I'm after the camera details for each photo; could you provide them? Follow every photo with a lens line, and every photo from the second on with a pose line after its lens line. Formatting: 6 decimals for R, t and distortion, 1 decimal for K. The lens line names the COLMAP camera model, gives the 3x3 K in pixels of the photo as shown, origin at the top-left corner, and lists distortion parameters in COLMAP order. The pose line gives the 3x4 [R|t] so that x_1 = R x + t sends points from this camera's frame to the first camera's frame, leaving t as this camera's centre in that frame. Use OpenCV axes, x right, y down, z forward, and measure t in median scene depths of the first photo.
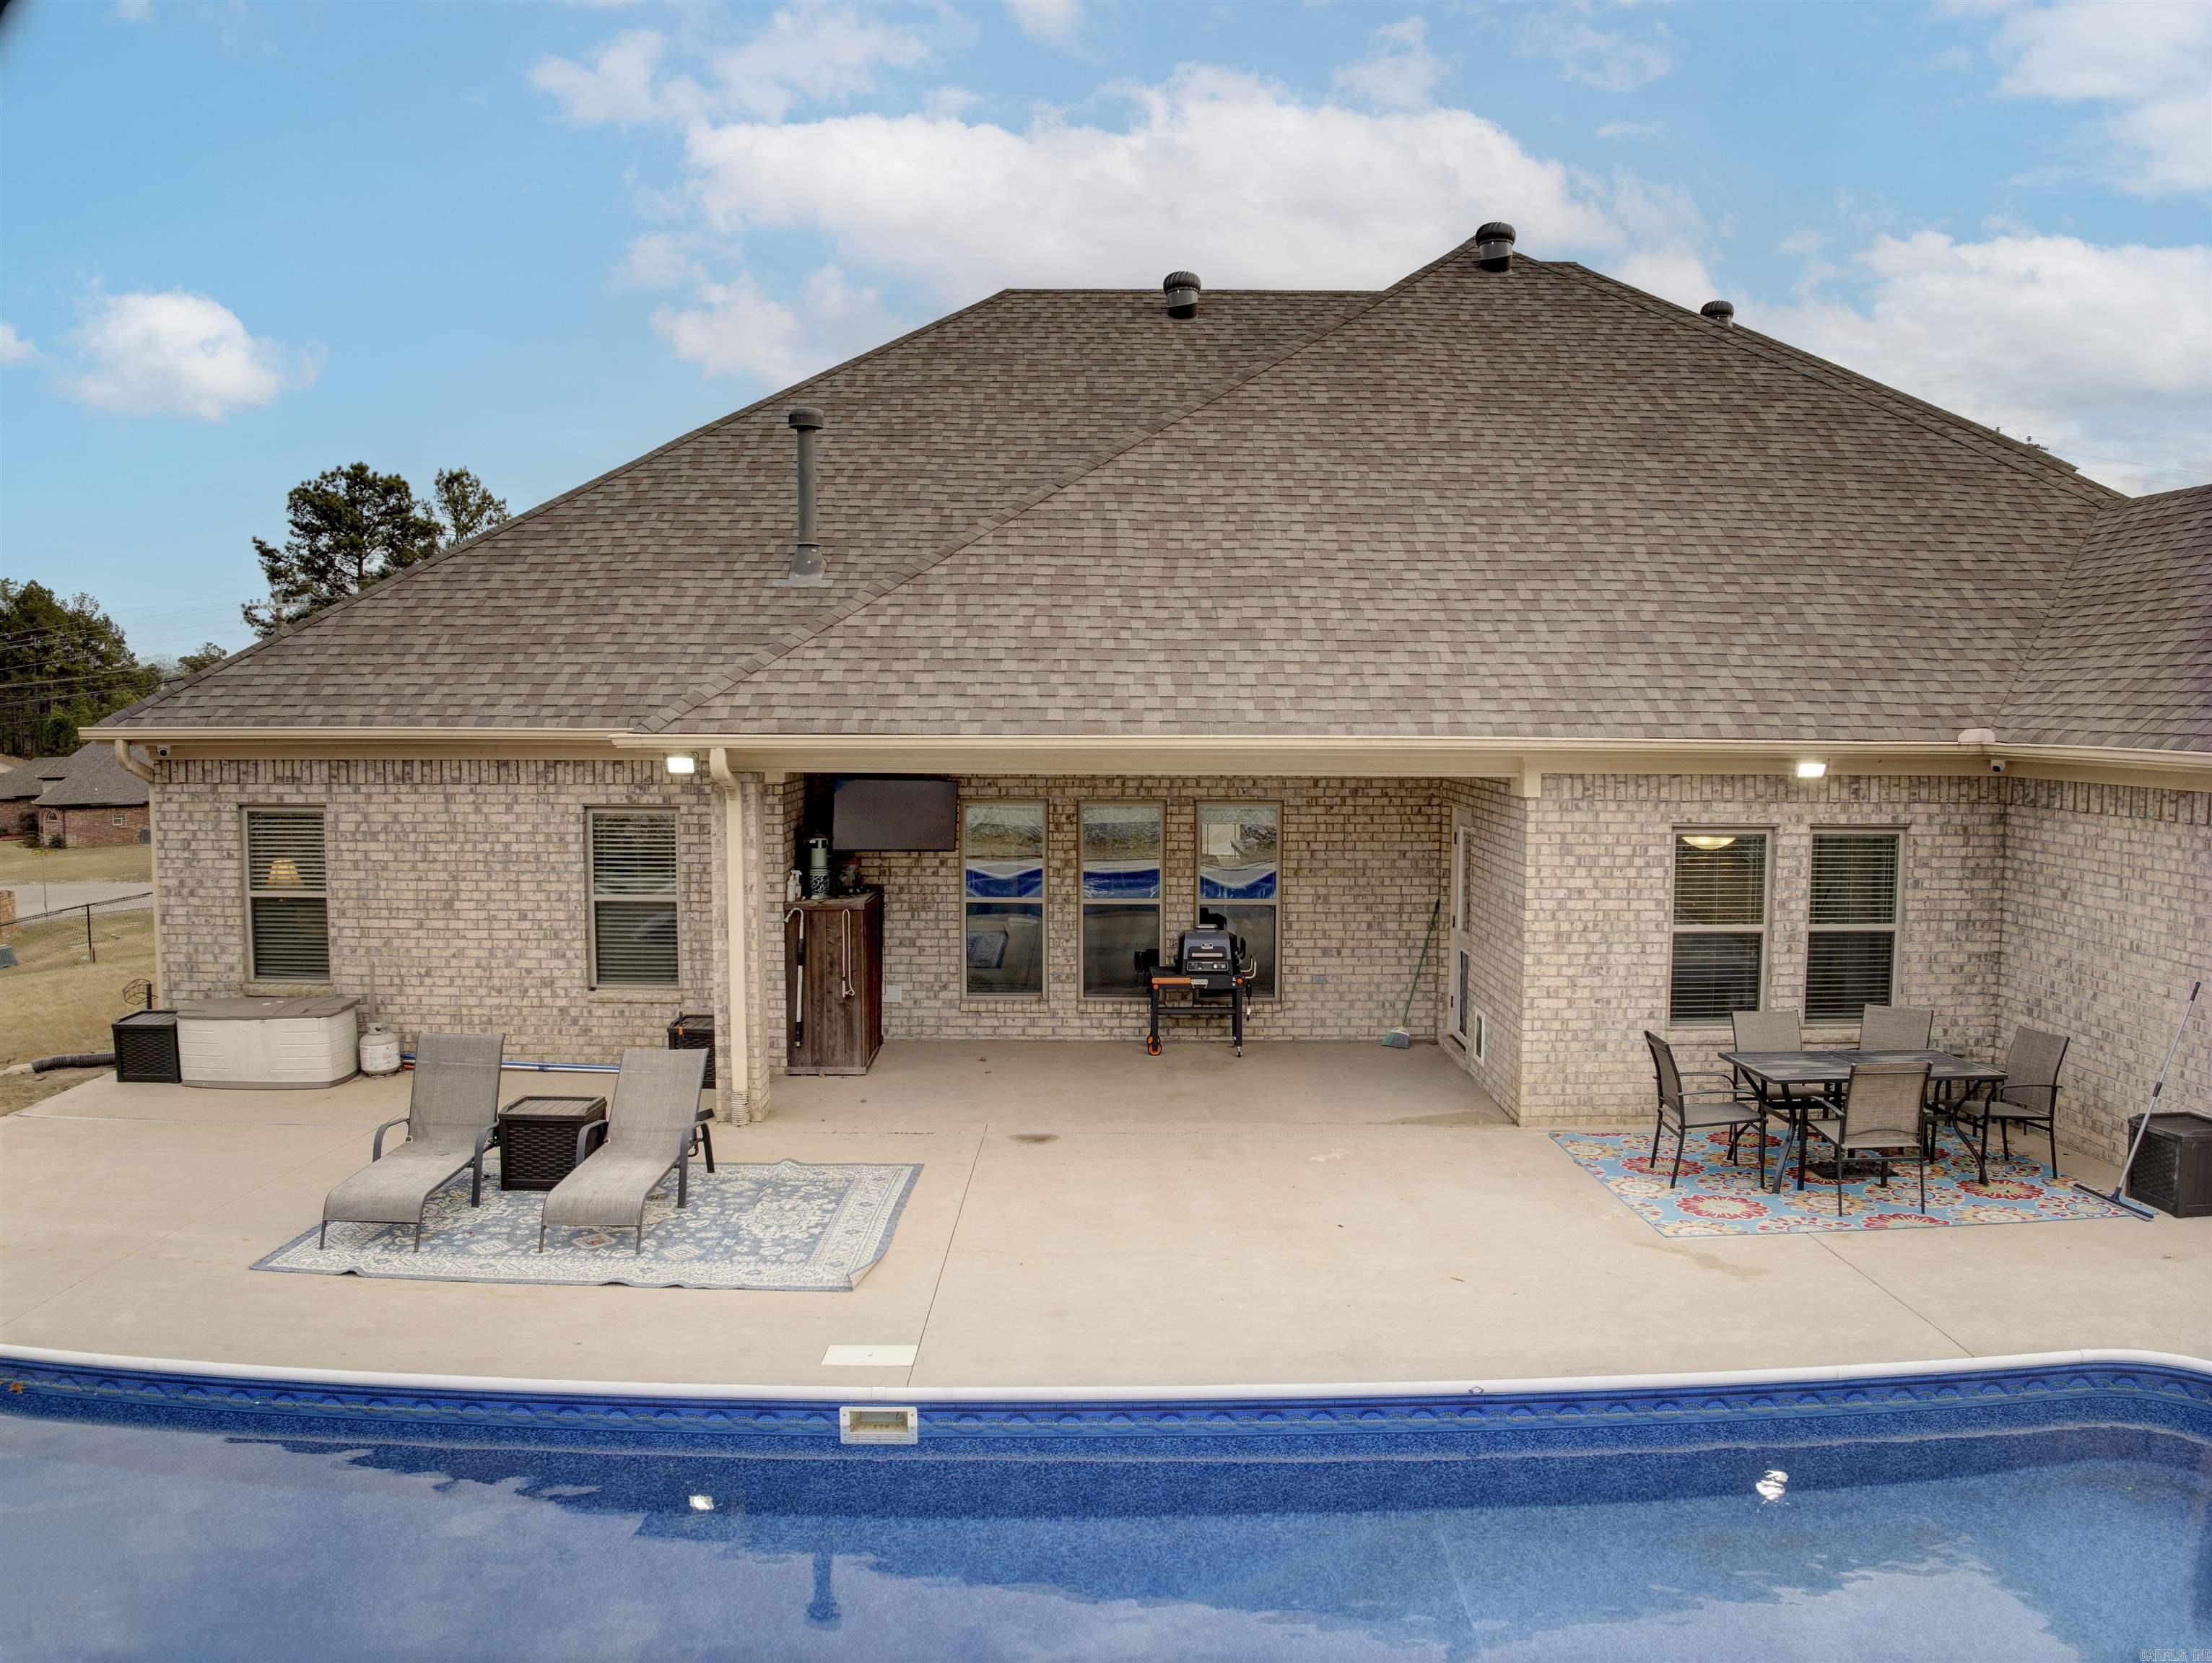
lens RADIAL K [[1569.5, 0, 1120.4], [0, 1569.5, 811.4], [0, 0, 1]] dist [-0.110118, -0.001742]
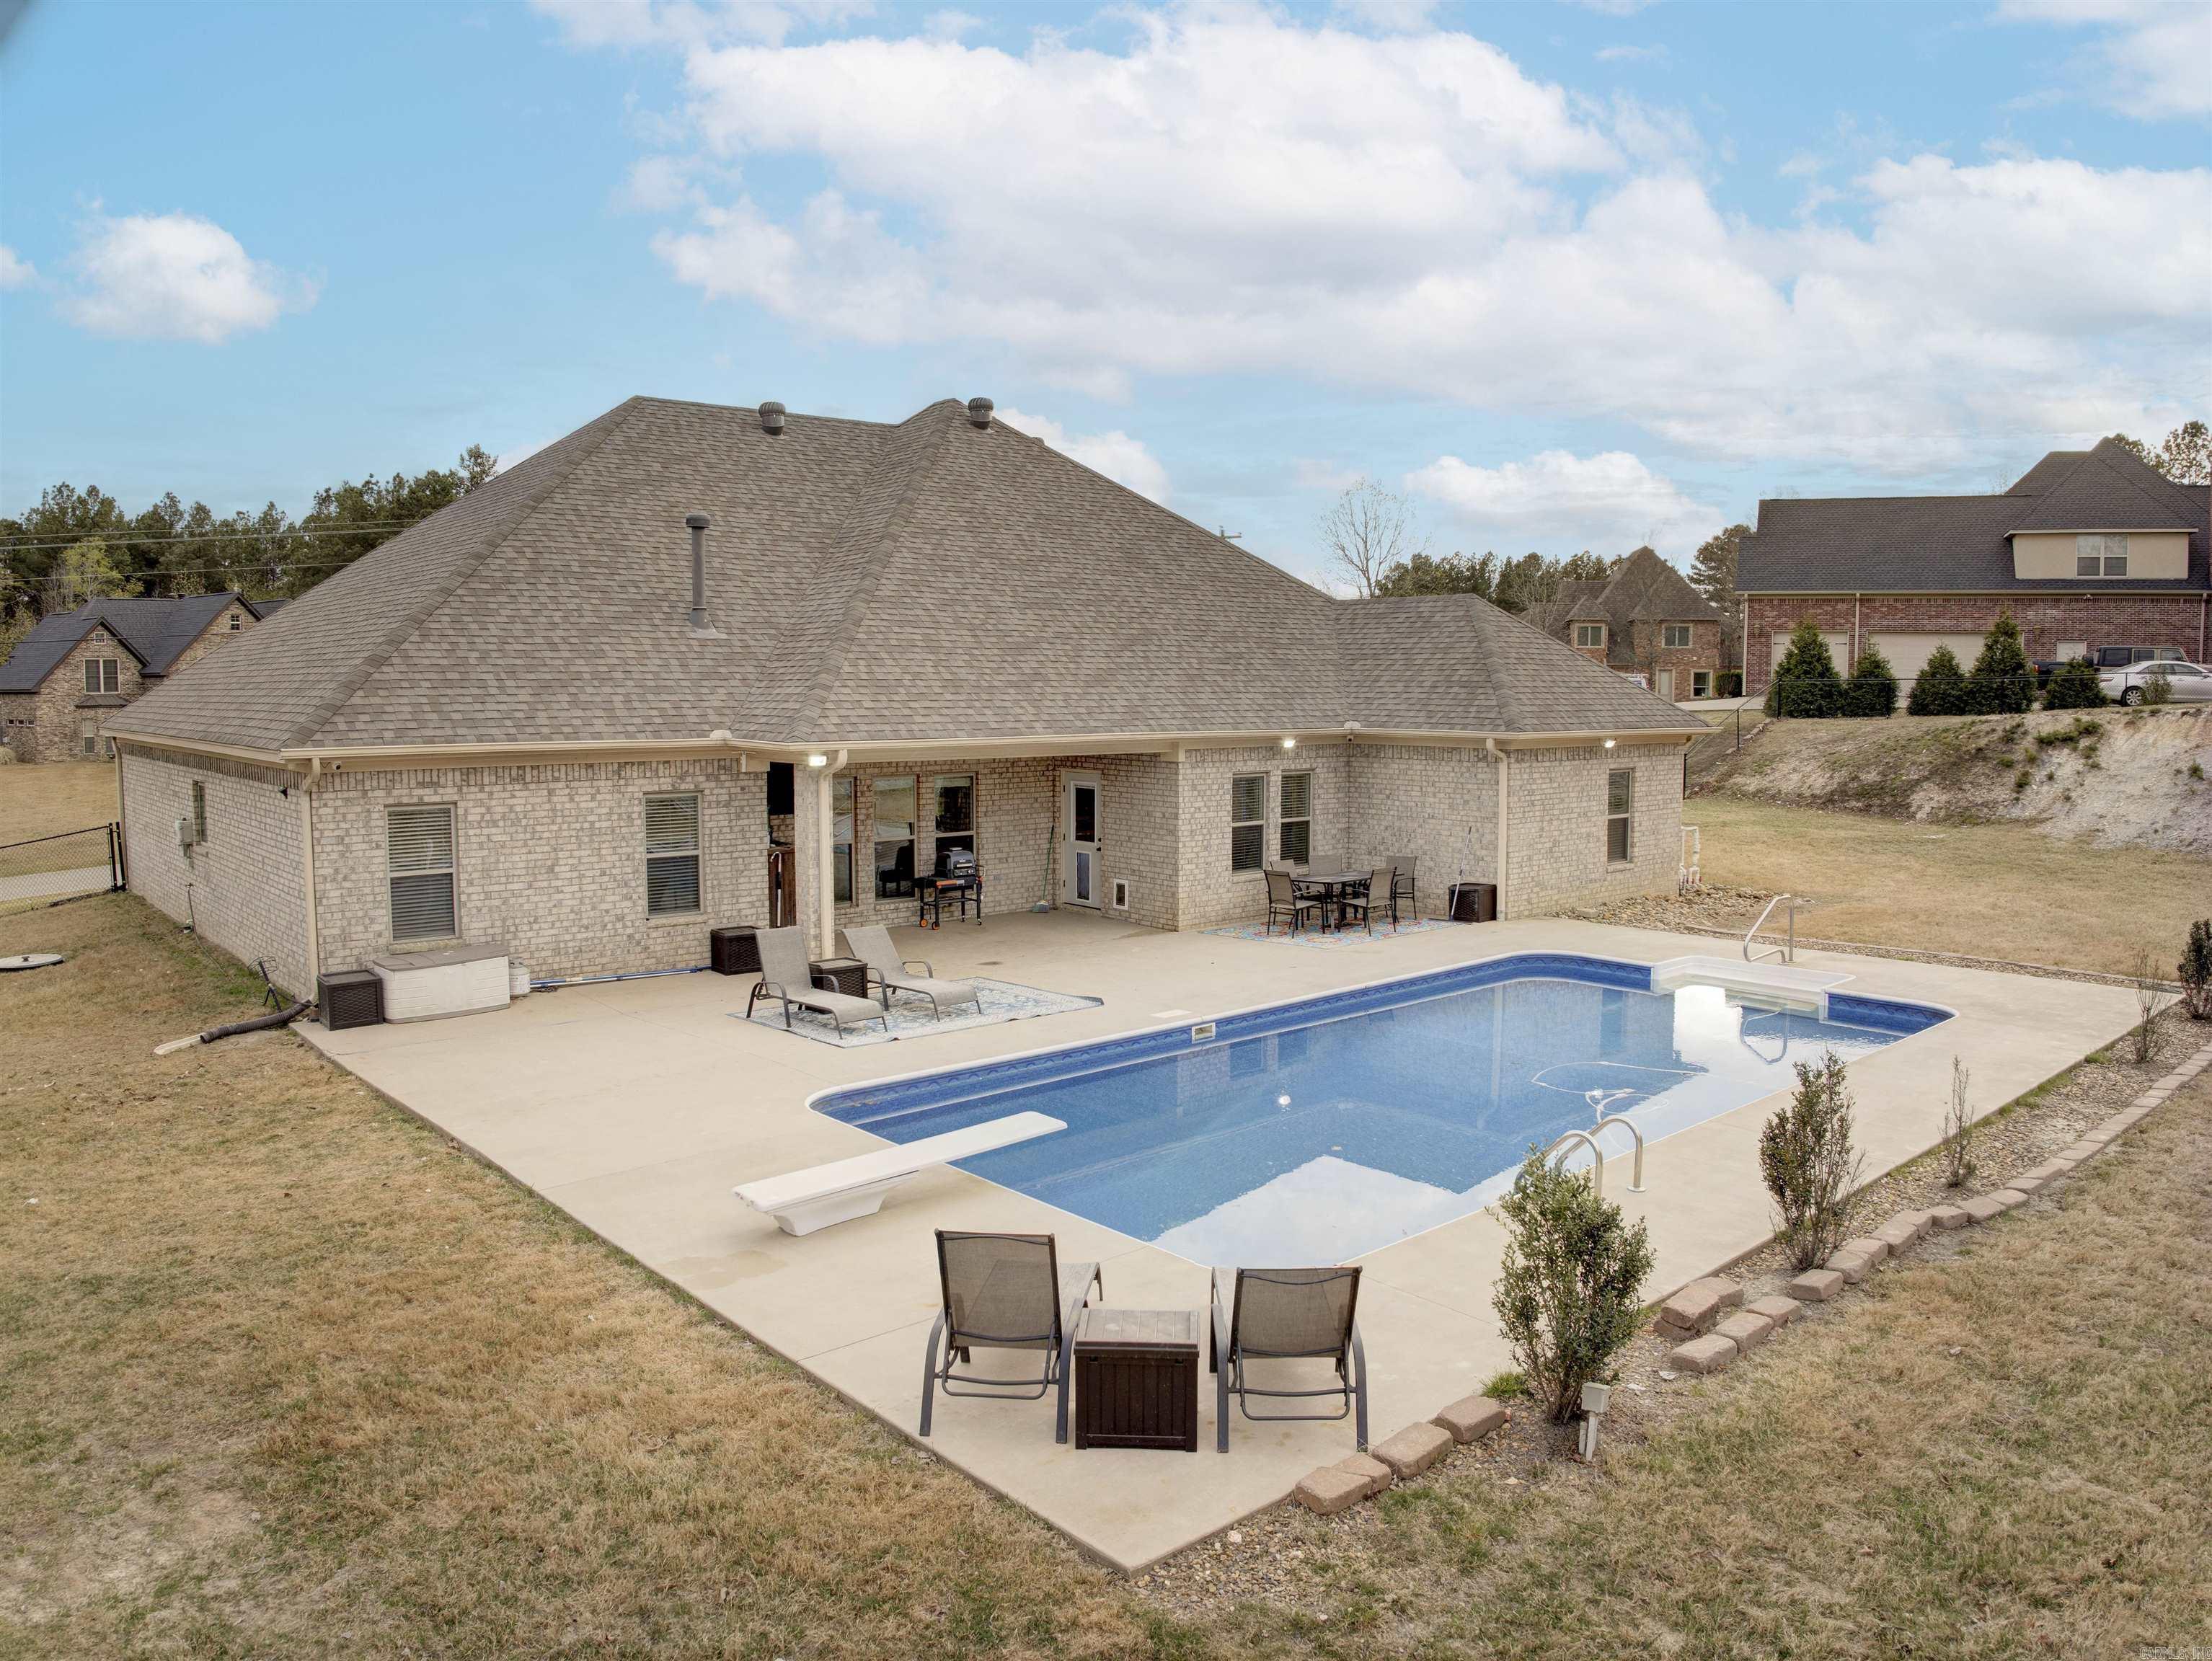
lens RADIAL K [[1560.6, 0, 1123.7], [0, 1560.6, 813.3], [0, 0, 1]] dist [-0.096517, -0.020082]
pose [[0.755692, -0.057715, 0.652379, -0.952214], [0.045420, 0.998330, 0.035709, -0.015748], [-0.653350, 0.002646, 0.757051, -0.388954]]
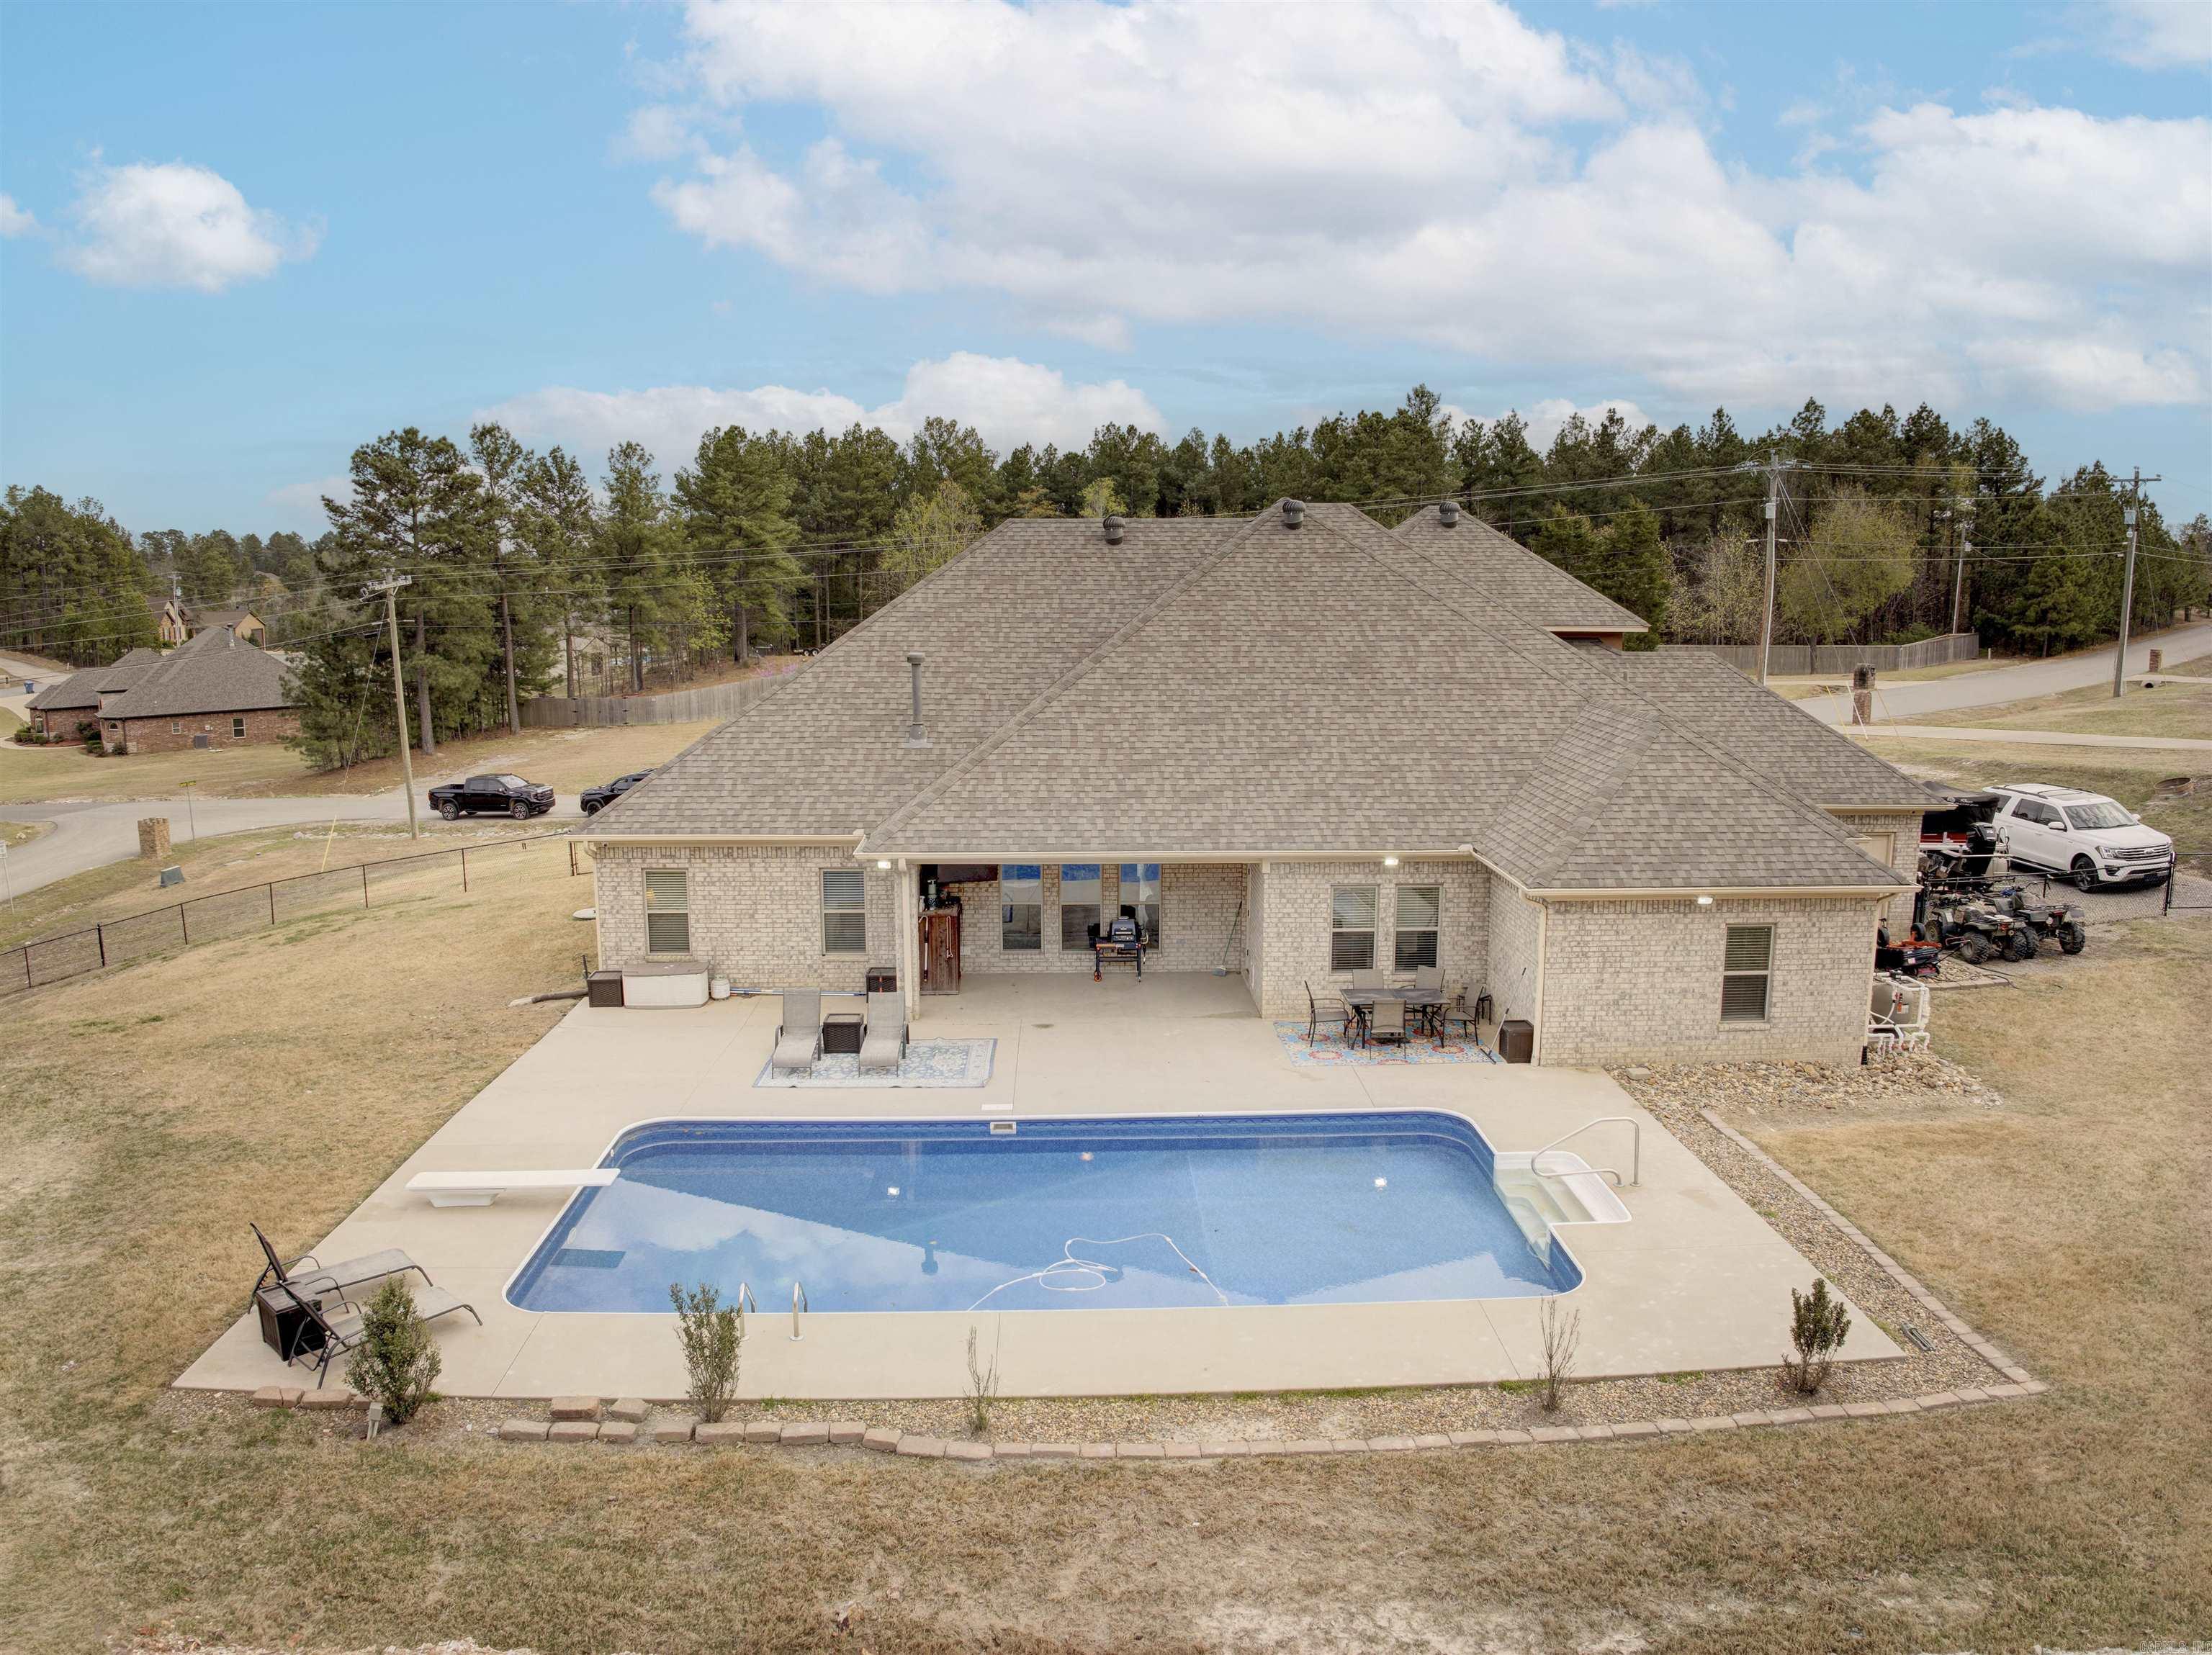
lens RADIAL K [[1560.5, 0, 1123.7], [0, 1560.5, 810.3], [0, 0, 1]] dist [-0.096517, -0.020082]
pose [[0.999527, -0.006218, 0.030106, -0.004282], [0.003419, 0.995741, 0.092136, -0.268469], [-0.030551, -0.091989, 0.995291, -1.058593]]
